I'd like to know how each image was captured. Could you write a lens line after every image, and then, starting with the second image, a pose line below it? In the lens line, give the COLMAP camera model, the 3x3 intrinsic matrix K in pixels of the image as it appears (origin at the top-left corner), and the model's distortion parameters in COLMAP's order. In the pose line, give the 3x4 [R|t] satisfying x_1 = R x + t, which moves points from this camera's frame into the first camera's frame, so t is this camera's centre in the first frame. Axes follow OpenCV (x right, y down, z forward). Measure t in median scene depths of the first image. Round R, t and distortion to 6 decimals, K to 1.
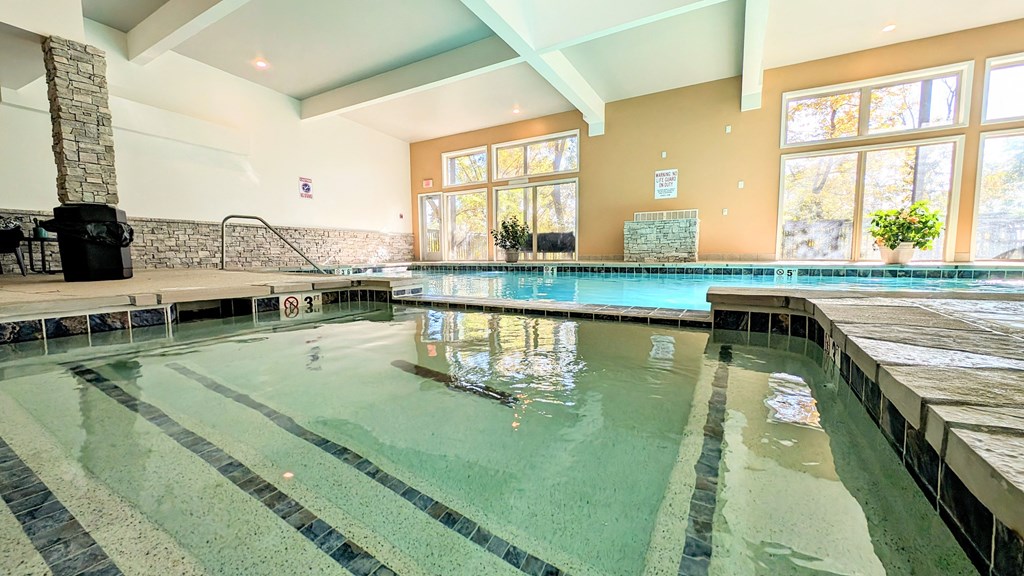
lens RADIAL K [[400.7, 0, 511.0], [0, 400.7, 294.1], [0, 0, 1]] dist [-0.002654, -0.000482]
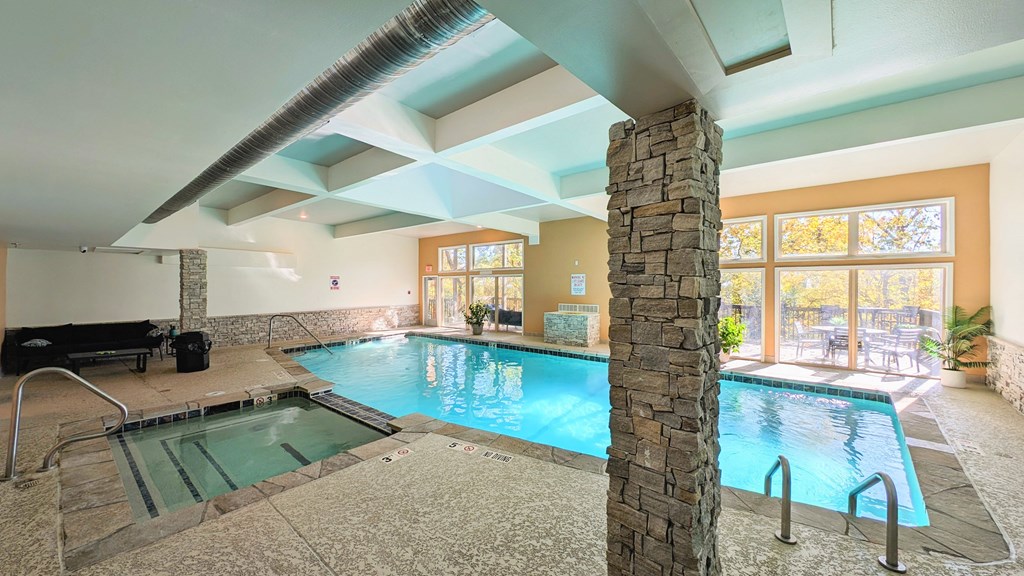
lens RADIAL K [[381.5, 0, 513.9], [0, 381.5, 286.3], [0, 0, 1]] dist [-0.001959, -0.000145]
pose [[0.987601, 0.010591, -0.156626, 0.374528], [-0.024776, 0.995733, -0.088893, -0.148984], [0.155016, 0.091671, 0.983649, -0.289720]]
